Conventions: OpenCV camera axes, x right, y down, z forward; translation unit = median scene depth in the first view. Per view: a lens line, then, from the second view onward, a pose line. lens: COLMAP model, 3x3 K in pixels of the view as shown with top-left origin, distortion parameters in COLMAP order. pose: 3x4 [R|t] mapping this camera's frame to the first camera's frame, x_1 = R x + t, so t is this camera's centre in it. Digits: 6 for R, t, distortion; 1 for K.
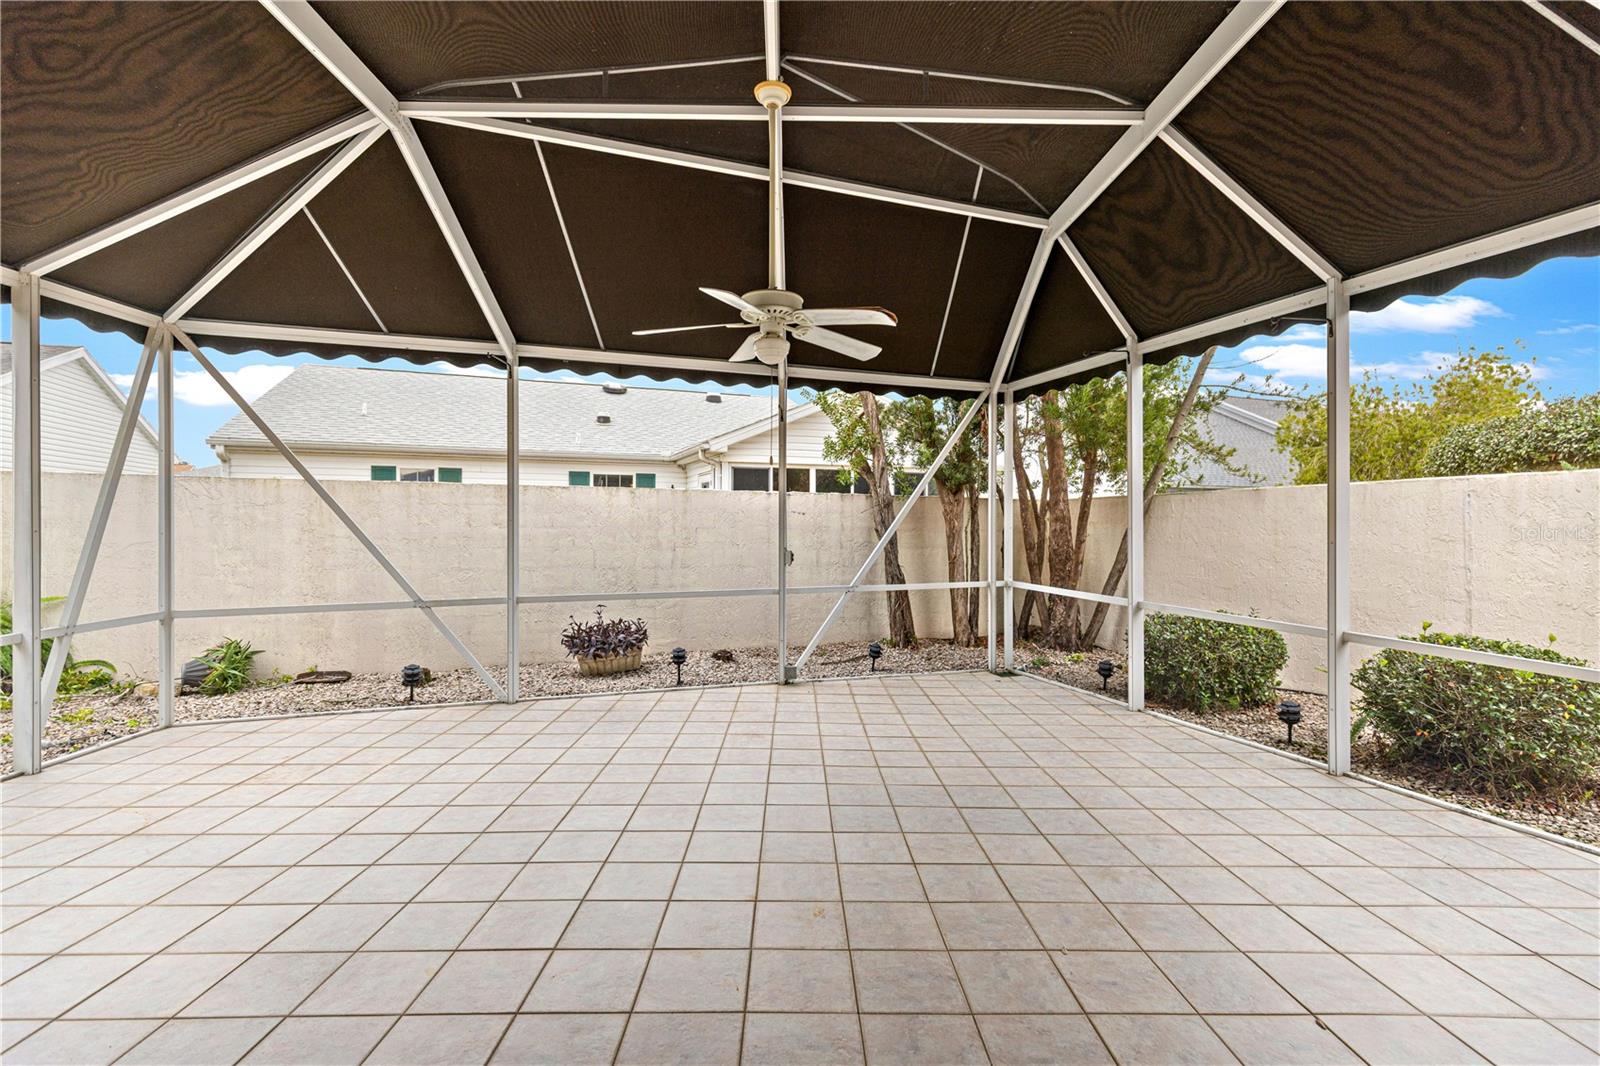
lens RADIAL K [[751.7, 0, 791.8], [0, 751.7, 529.8], [0, 0, 1]] dist [0.000953, -0.000449]
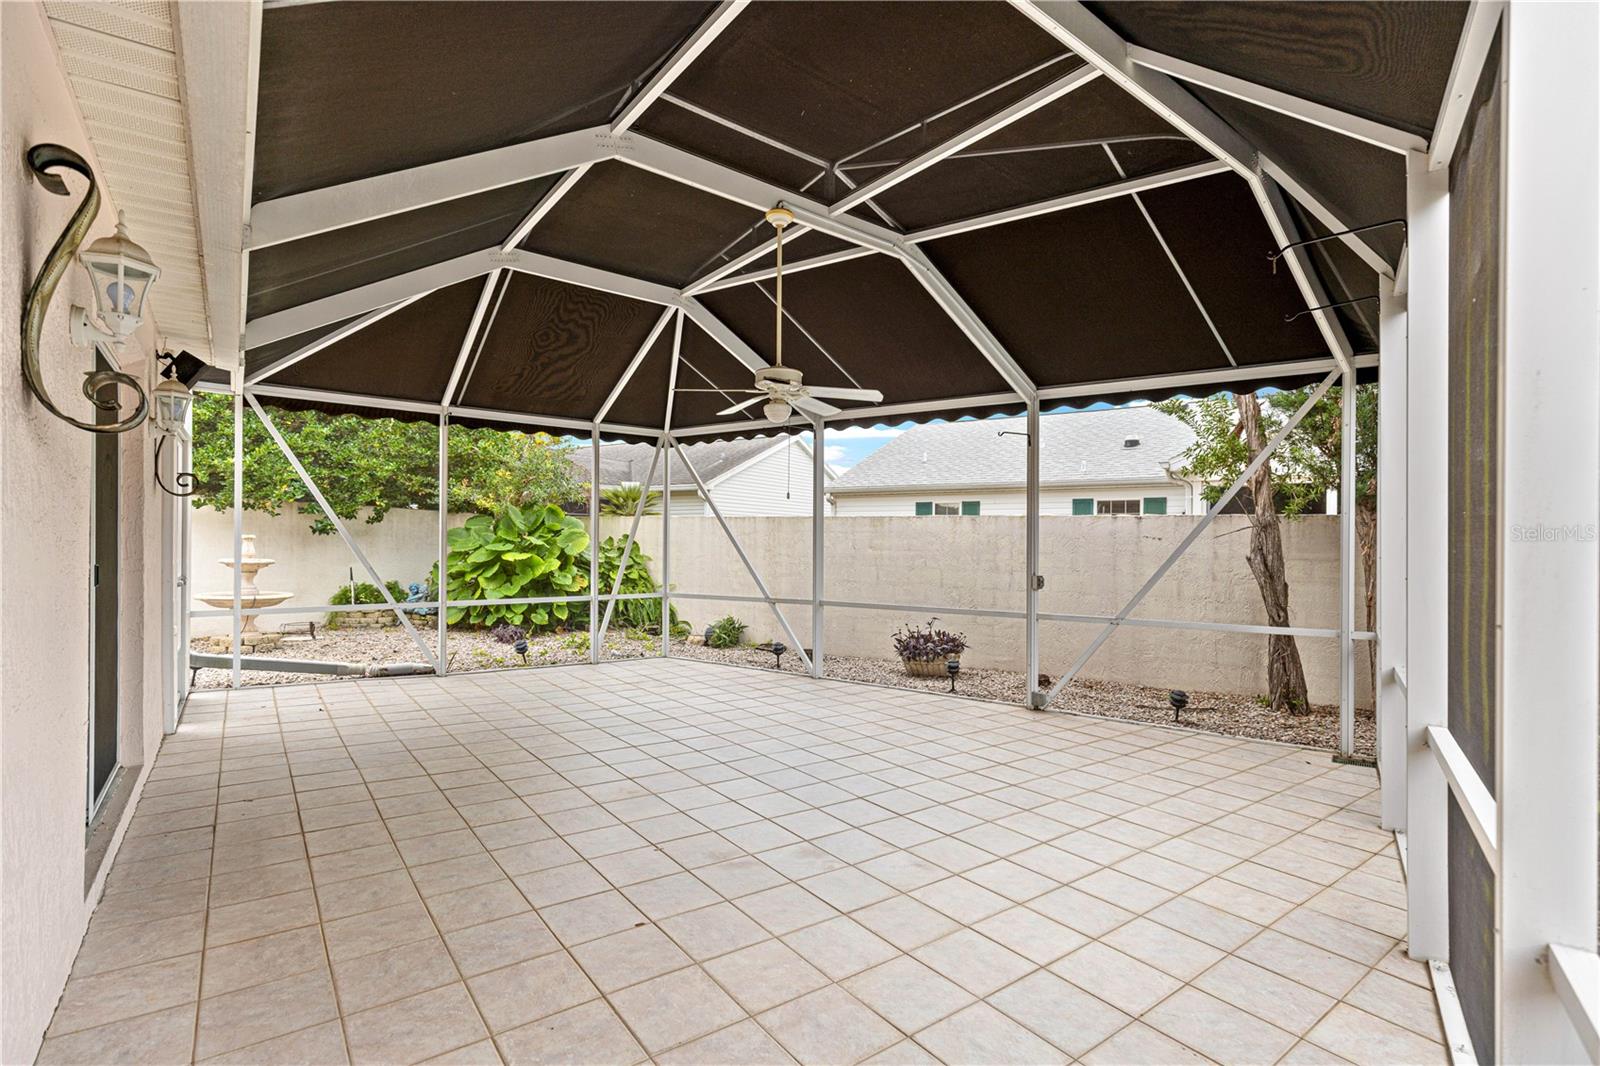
lens RADIAL K [[716.7, 0, 810.3], [0, 716.7, 519.7], [0, 0, 1]] dist [0.010243, -0.001930]
pose [[0.591563, -0.024137, -0.805897, 0.466514], [-0.018535, 0.998880, -0.043523, 0.001013], [0.806045, 0.040684, 0.590454, 0.162740]]
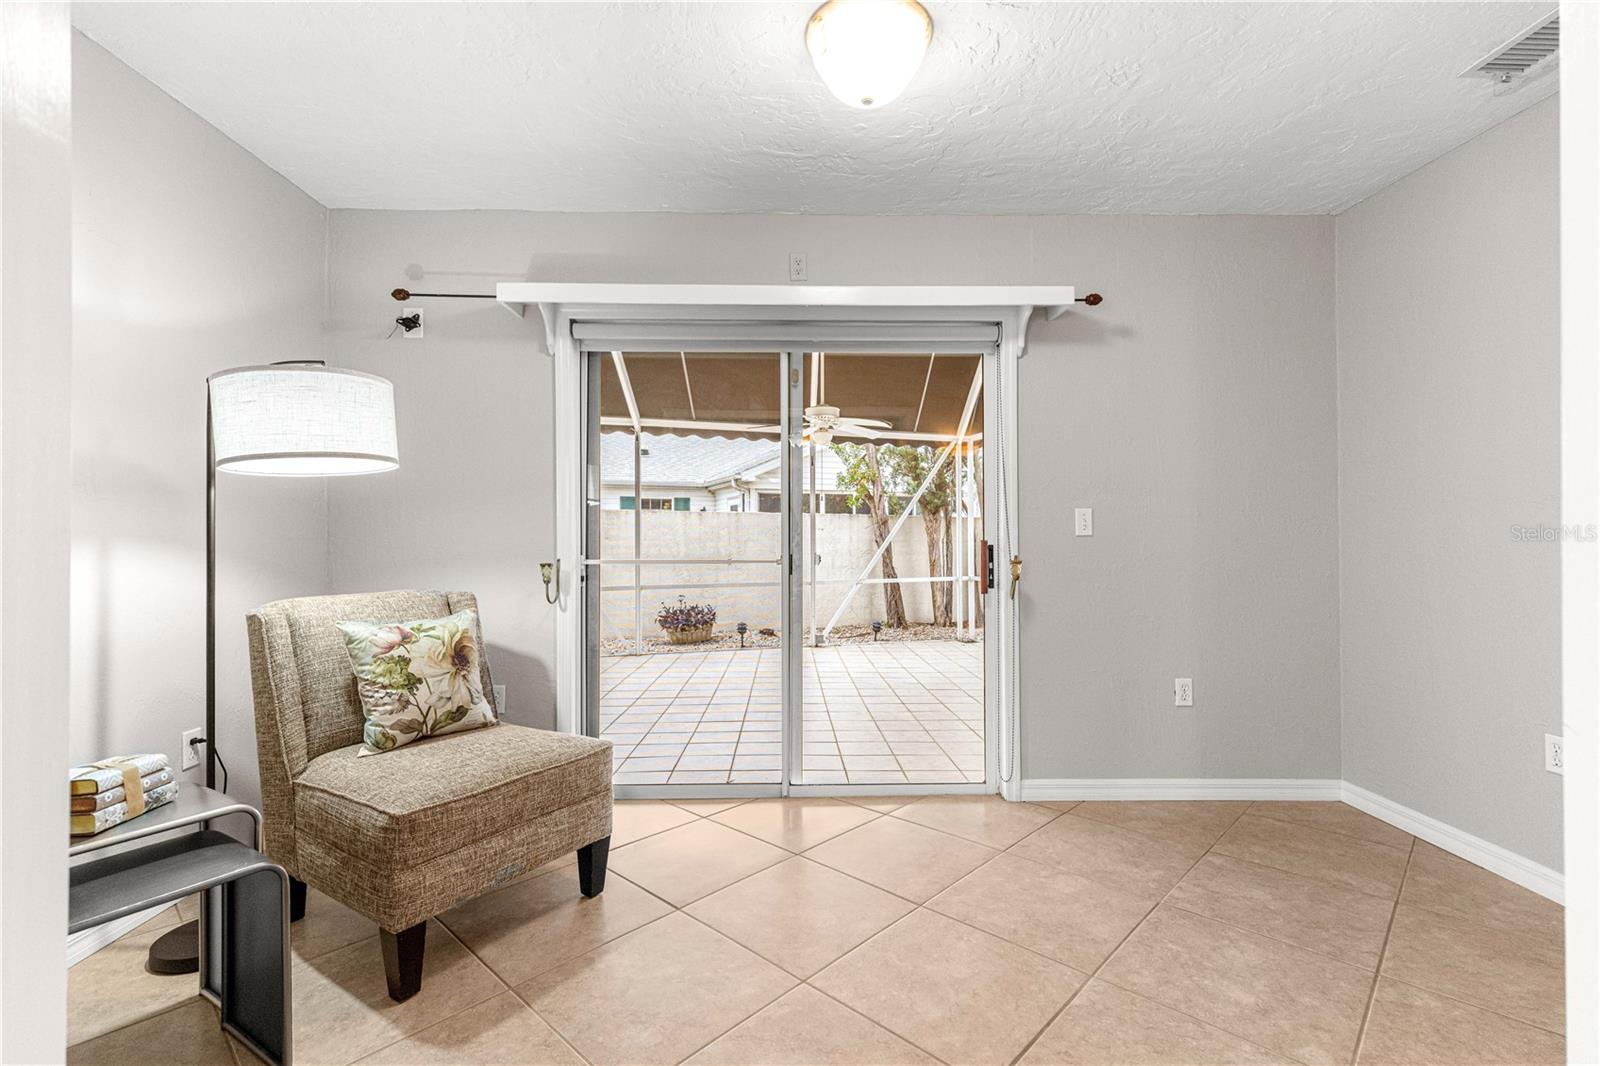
lens RADIAL K [[716.7, 0, 806.5], [0, 716.7, 540.0], [0, 0, 1]] dist [0.010243, -0.001930]
pose [[0.999733, -0.007585, 0.021829, -0.043000], [0.007803, 0.999920, -0.009909, 0.010356], [-0.021752, 0.010076, 0.999713, -0.299425]]
